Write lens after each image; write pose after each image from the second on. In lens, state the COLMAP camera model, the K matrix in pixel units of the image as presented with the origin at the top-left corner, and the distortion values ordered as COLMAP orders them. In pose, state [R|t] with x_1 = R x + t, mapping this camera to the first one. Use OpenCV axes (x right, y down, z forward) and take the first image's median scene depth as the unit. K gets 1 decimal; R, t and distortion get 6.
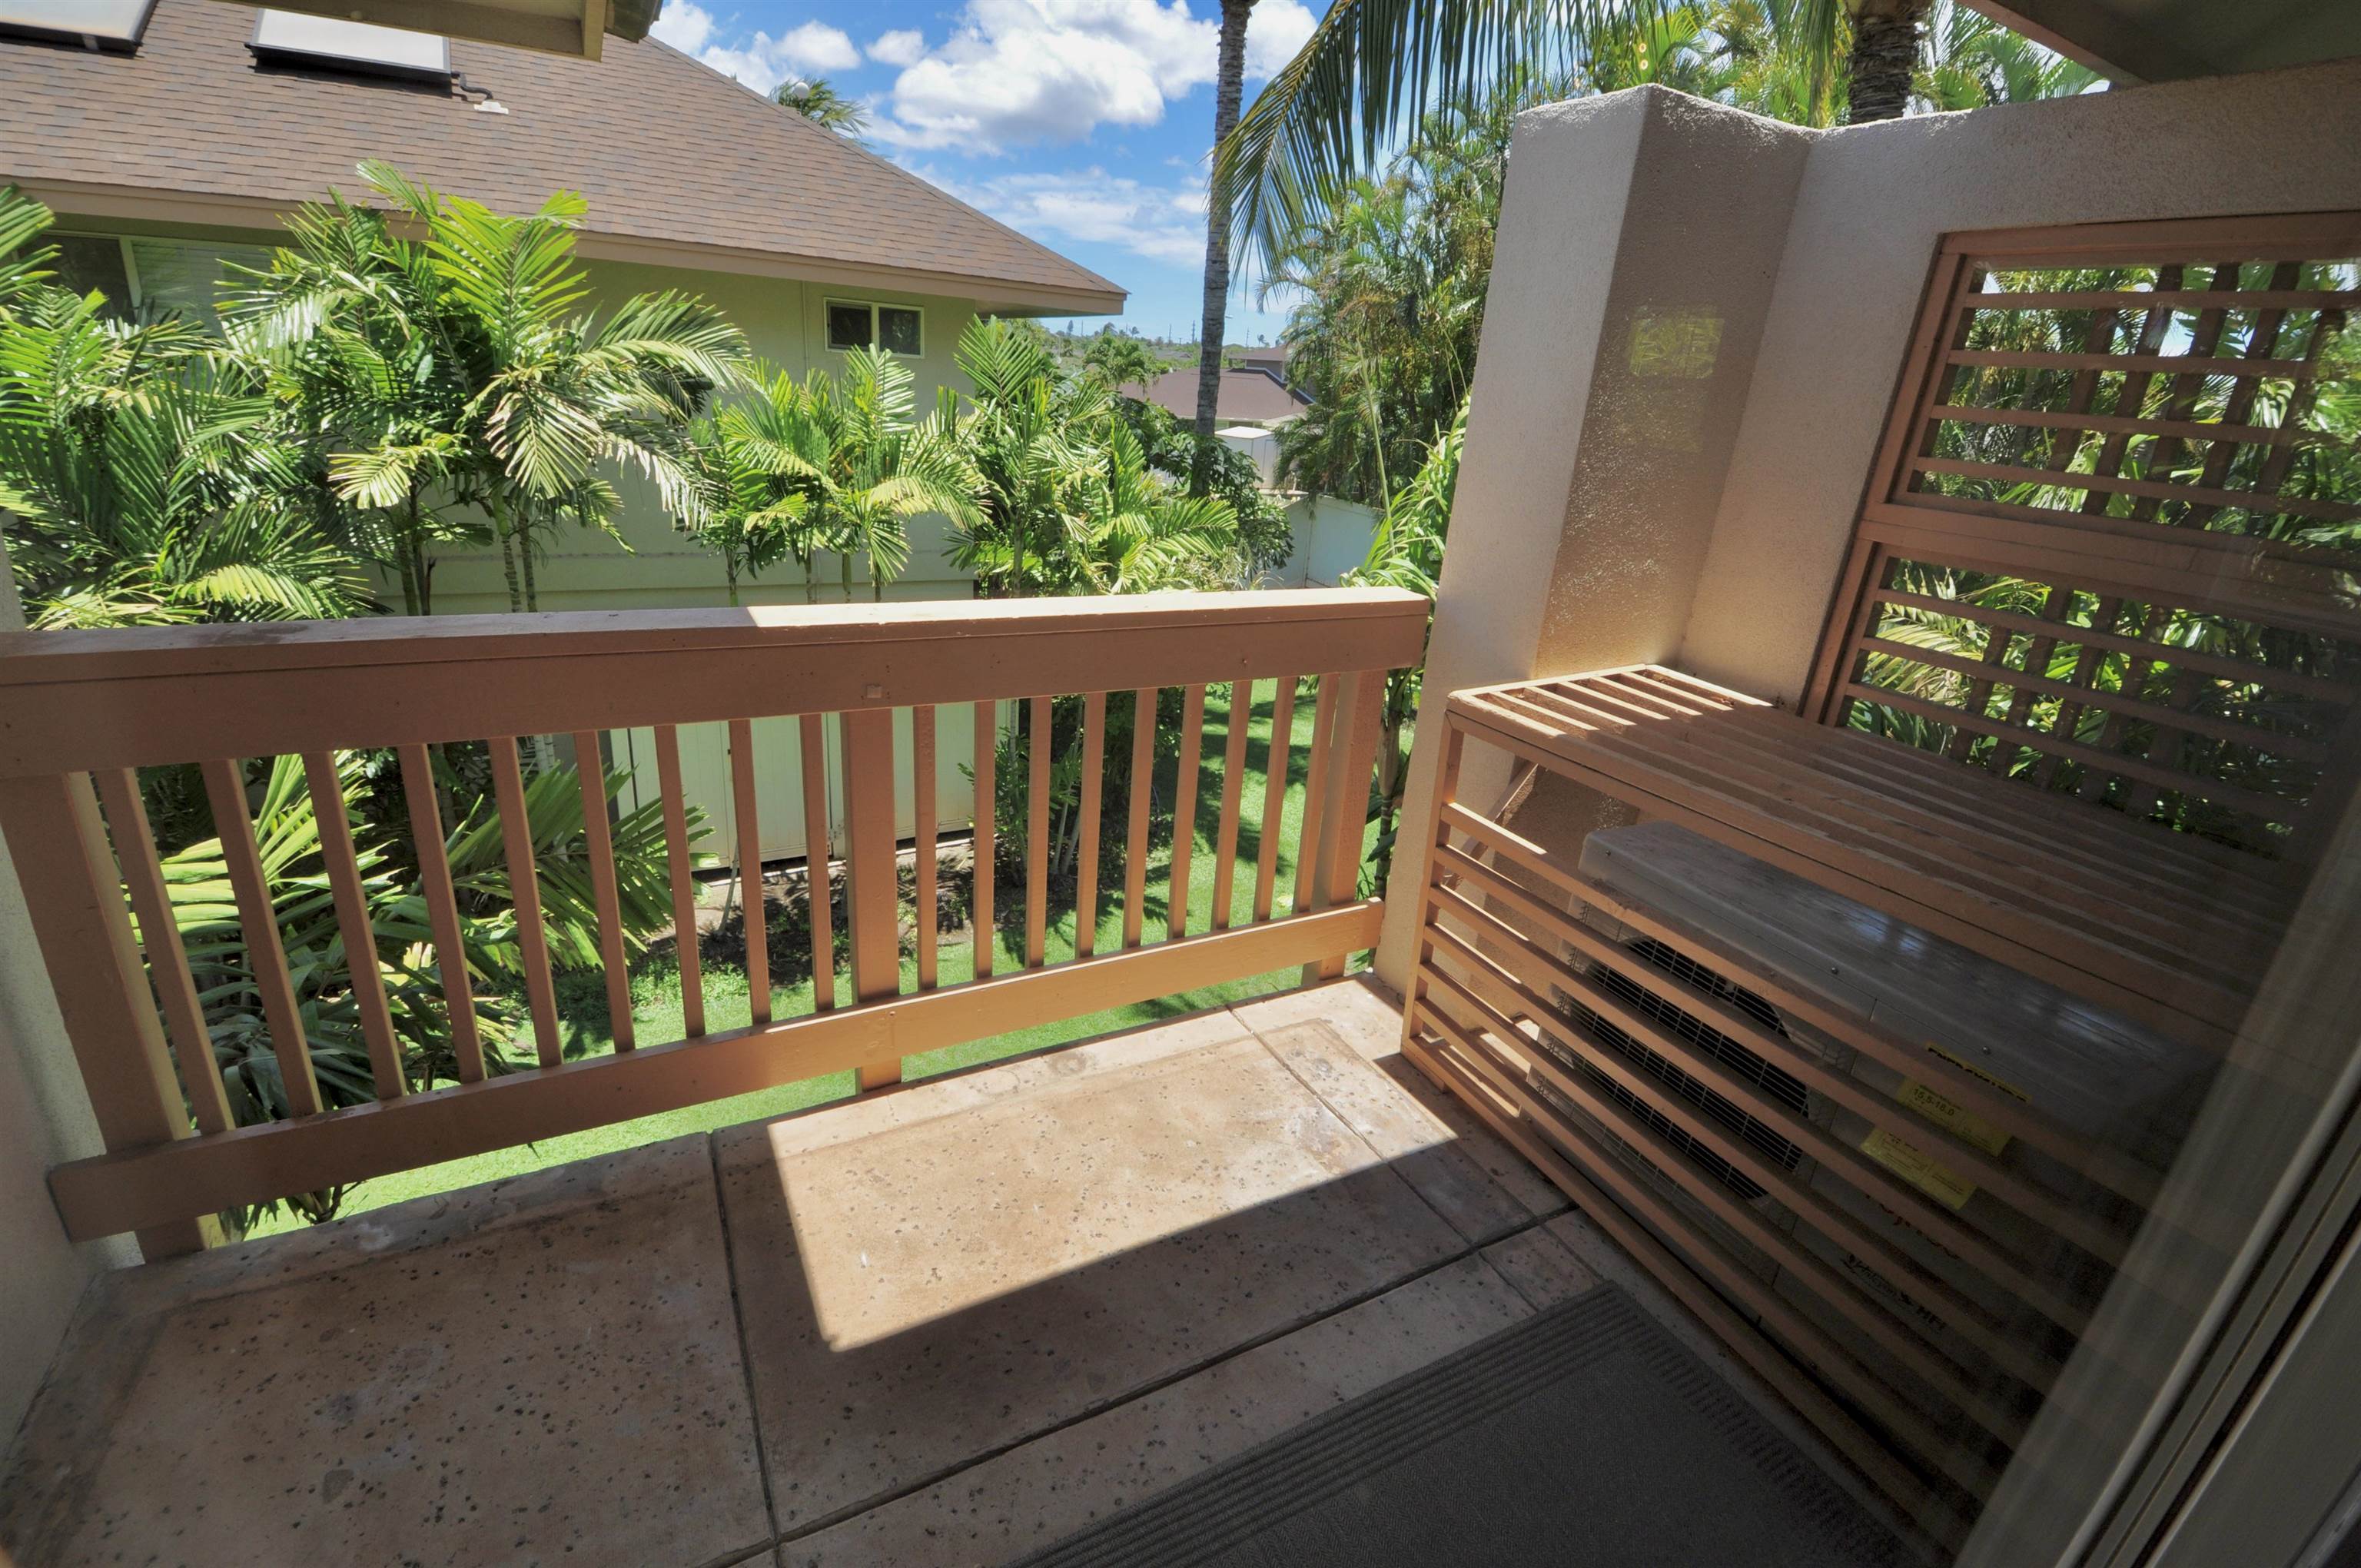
lens RADIAL K [[1062.1, 0, 1174.6], [0, 1062.1, 790.3], [0, 0, 1]] dist [-0.004772, -0.000433]
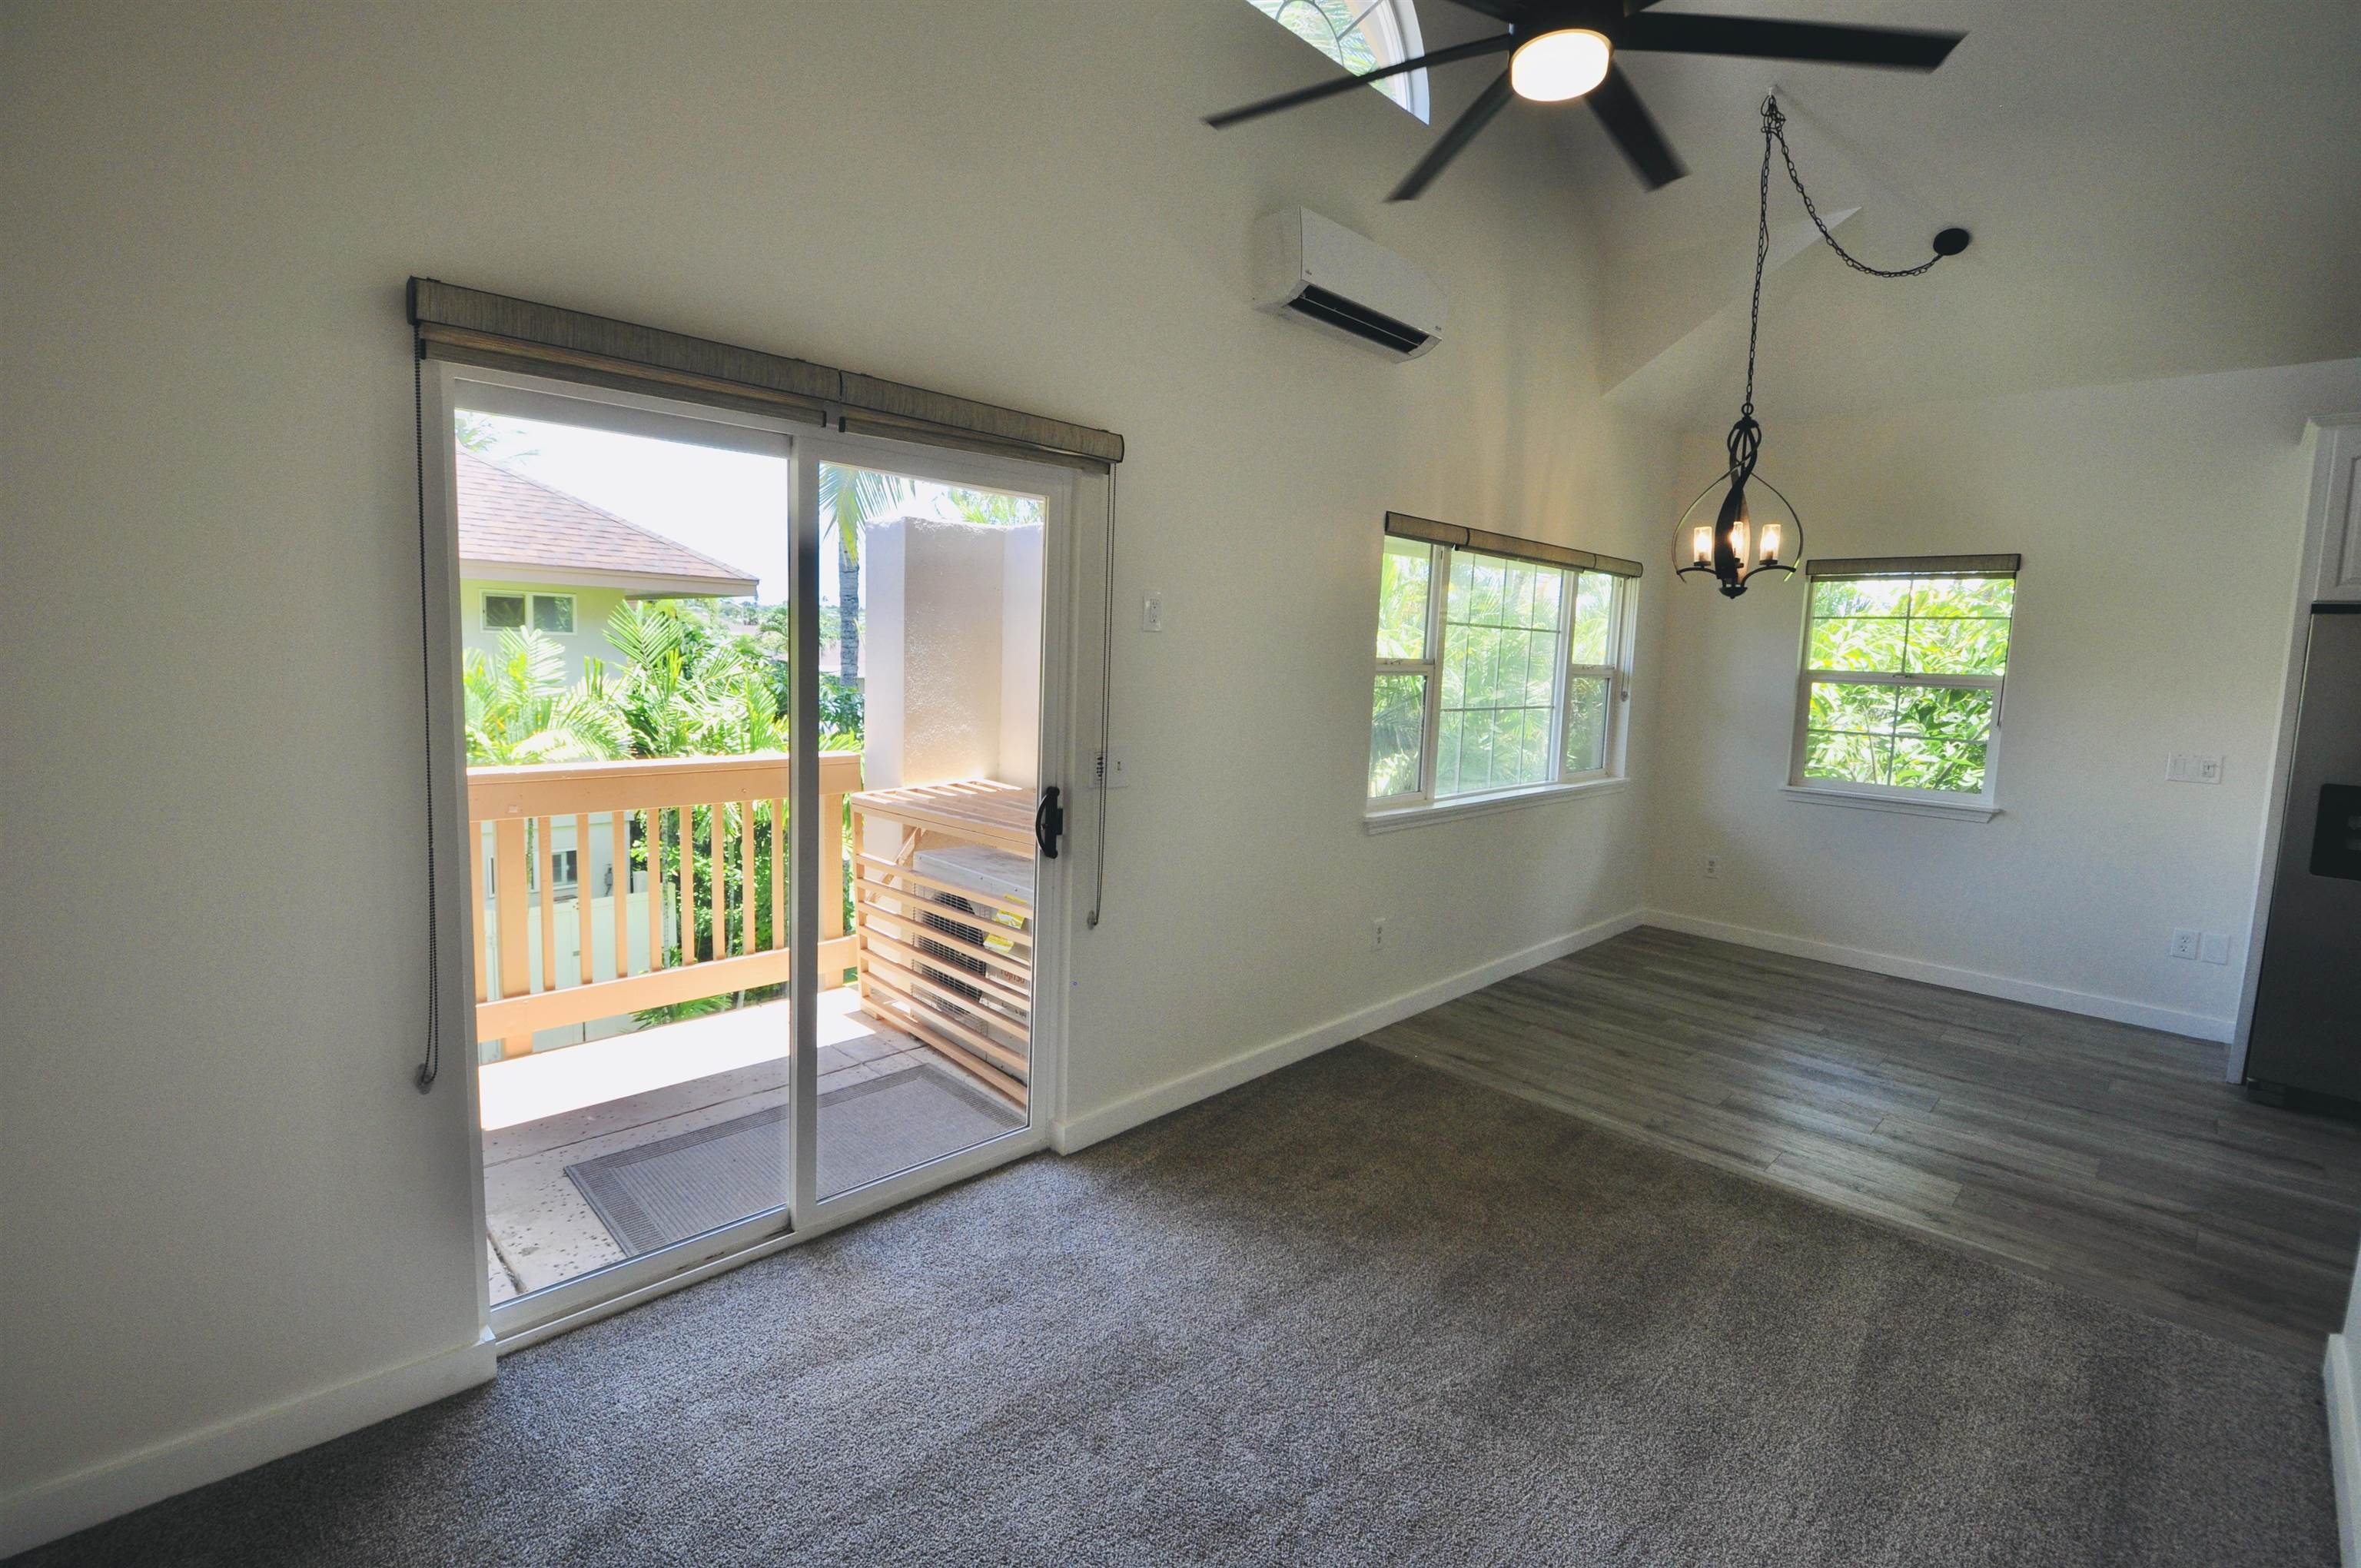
lens RADIAL K [[1062.1, 0, 1189.3], [0, 1062.1, 774.8], [0, 0, 1]] dist [-0.004772, -0.000433]
pose [[0.957080, -0.066578, 0.282072, 0.083145], [0.132225, 0.966372, -0.220550, 0.104425], [-0.257903, 0.248381, 0.933699, -0.265540]]
